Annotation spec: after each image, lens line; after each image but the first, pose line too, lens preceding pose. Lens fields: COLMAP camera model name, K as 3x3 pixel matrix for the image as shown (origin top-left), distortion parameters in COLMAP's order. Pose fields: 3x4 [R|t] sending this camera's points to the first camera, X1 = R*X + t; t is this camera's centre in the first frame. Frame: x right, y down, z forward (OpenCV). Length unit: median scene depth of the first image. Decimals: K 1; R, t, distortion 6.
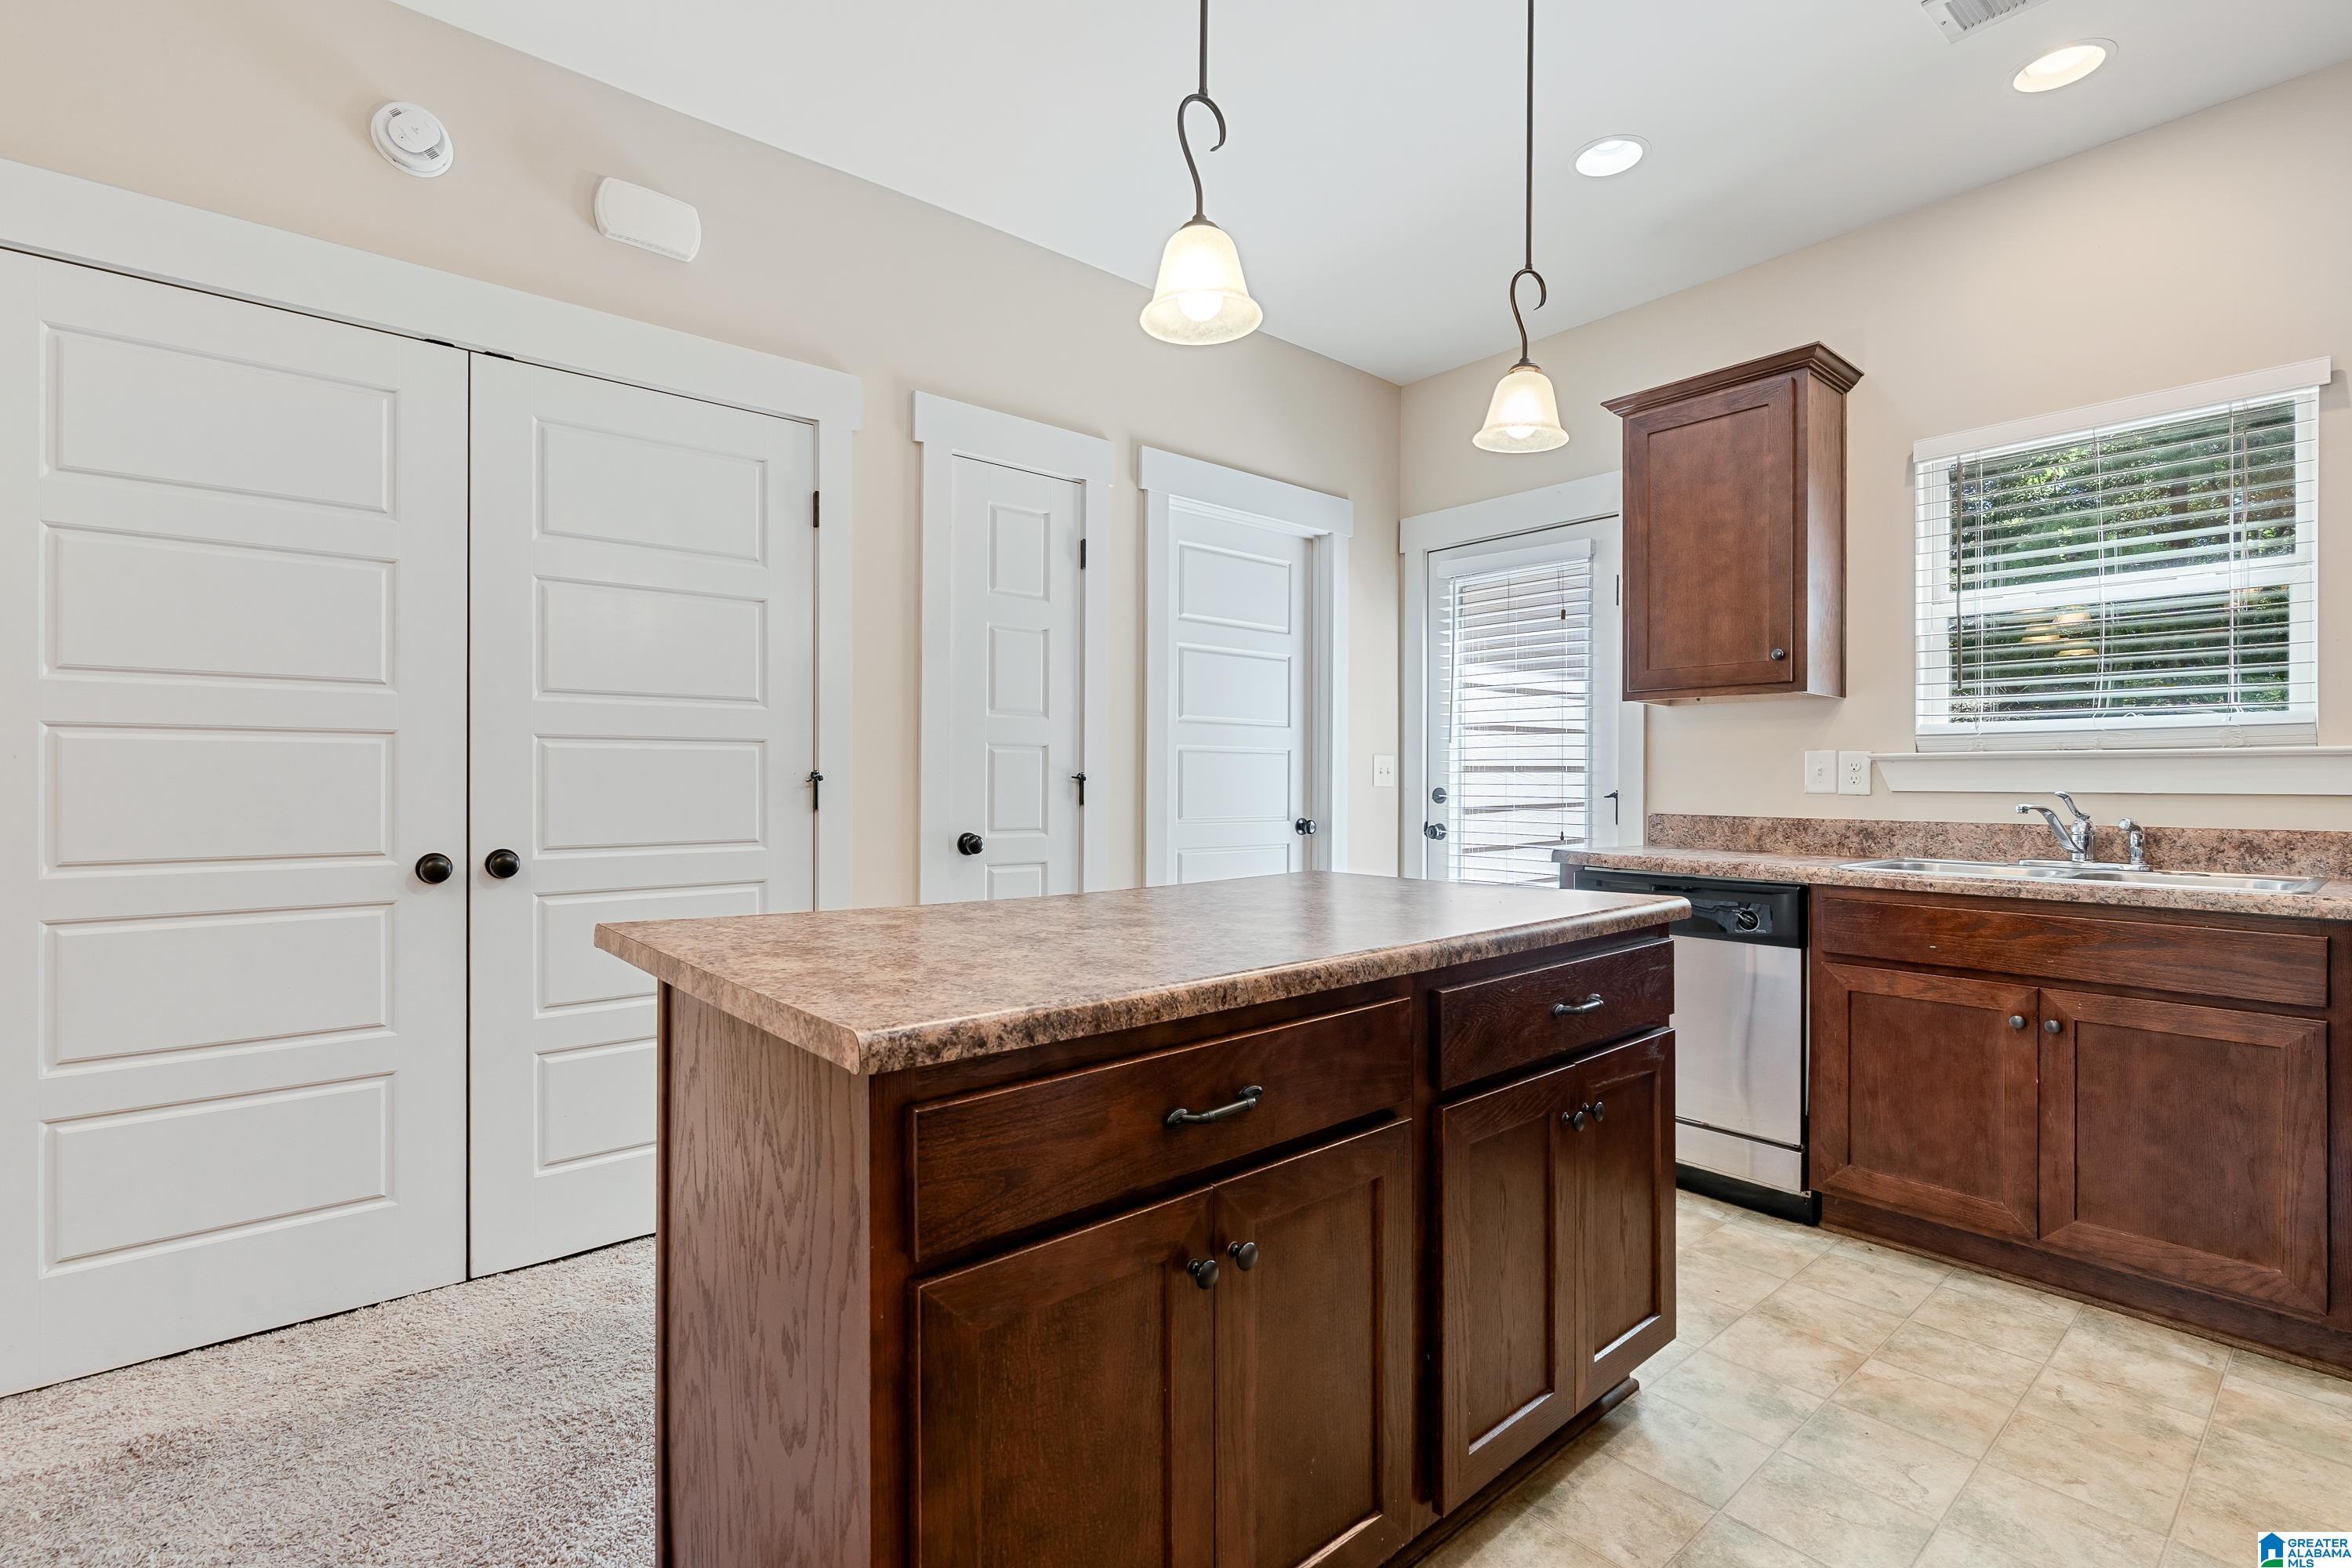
lens RADIAL K [[1074.9, 0, 1162.9], [0, 1074.9, 785.3], [0, 0, 1]] dist [-0.008109, 0.003195]
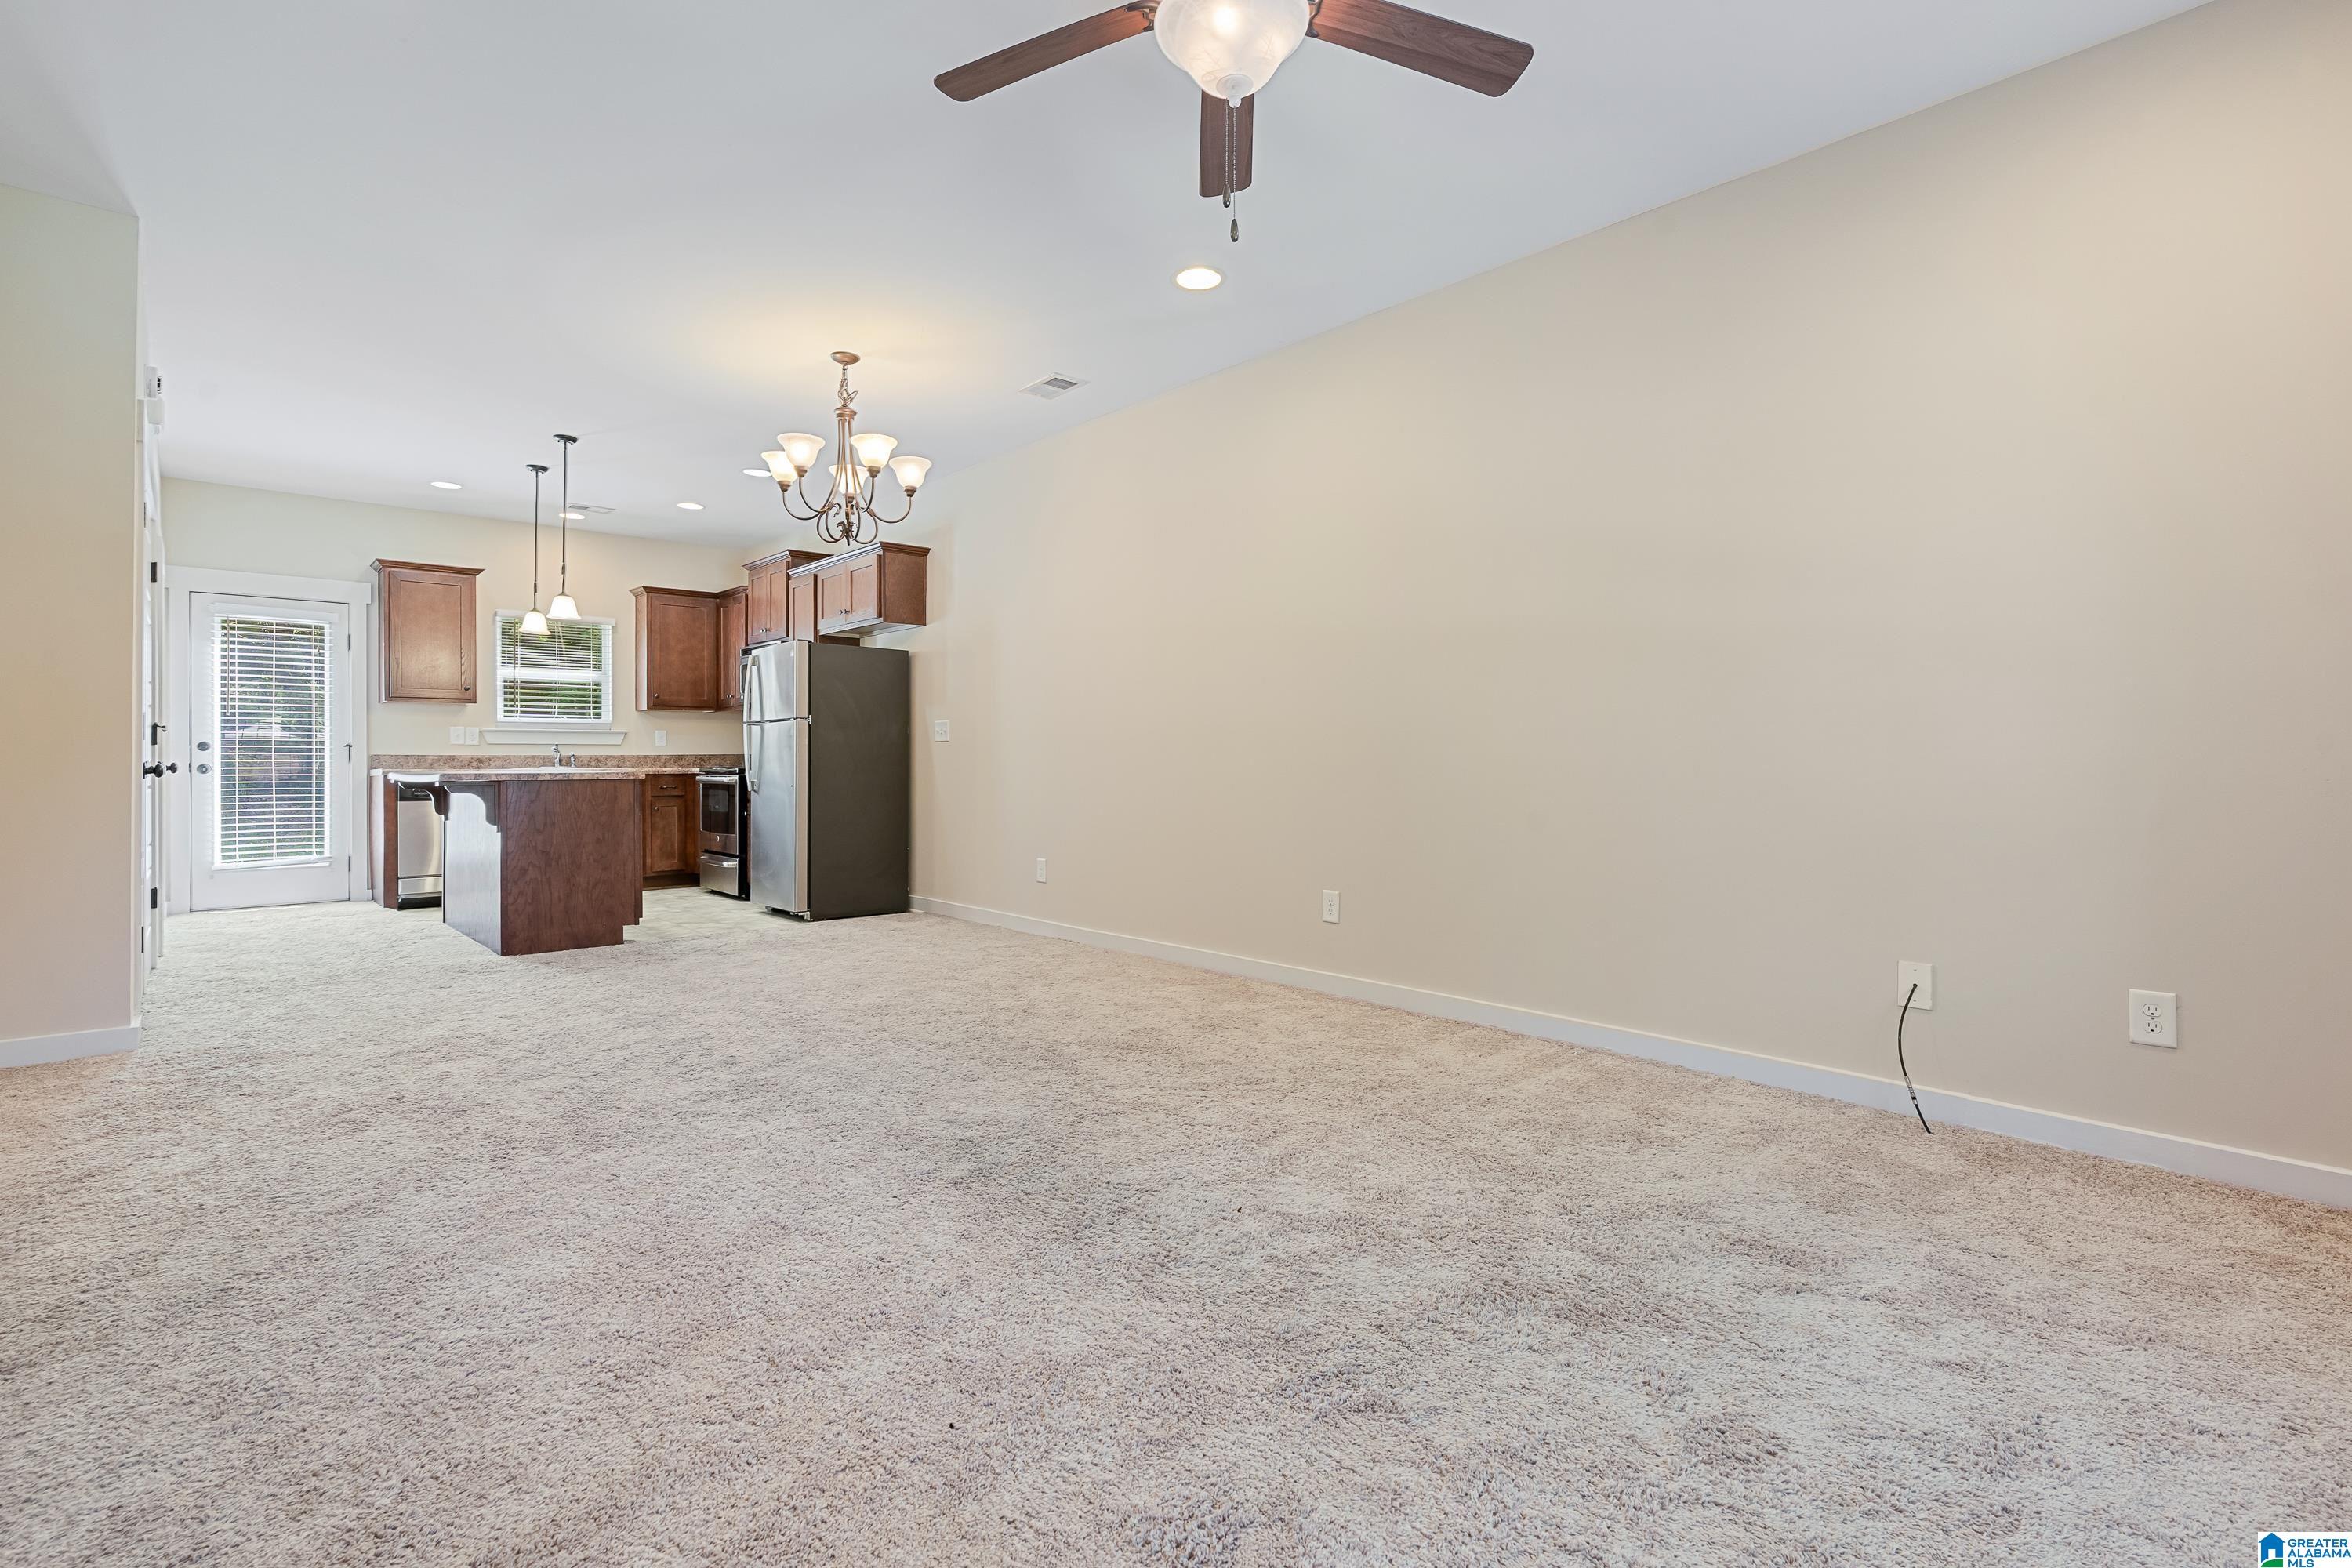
lens RADIAL K [[1074.9, 0, 1159.4], [0, 1074.9, 770.0], [0, 0, 1]] dist [-0.008109, 0.003195]
pose [[-0.053762, -0.017726, 0.998396, -2.186930], [0.004117, 0.999830, 0.017974, 0.032763], [-0.998545, 0.005077, -0.053680, -0.510467]]
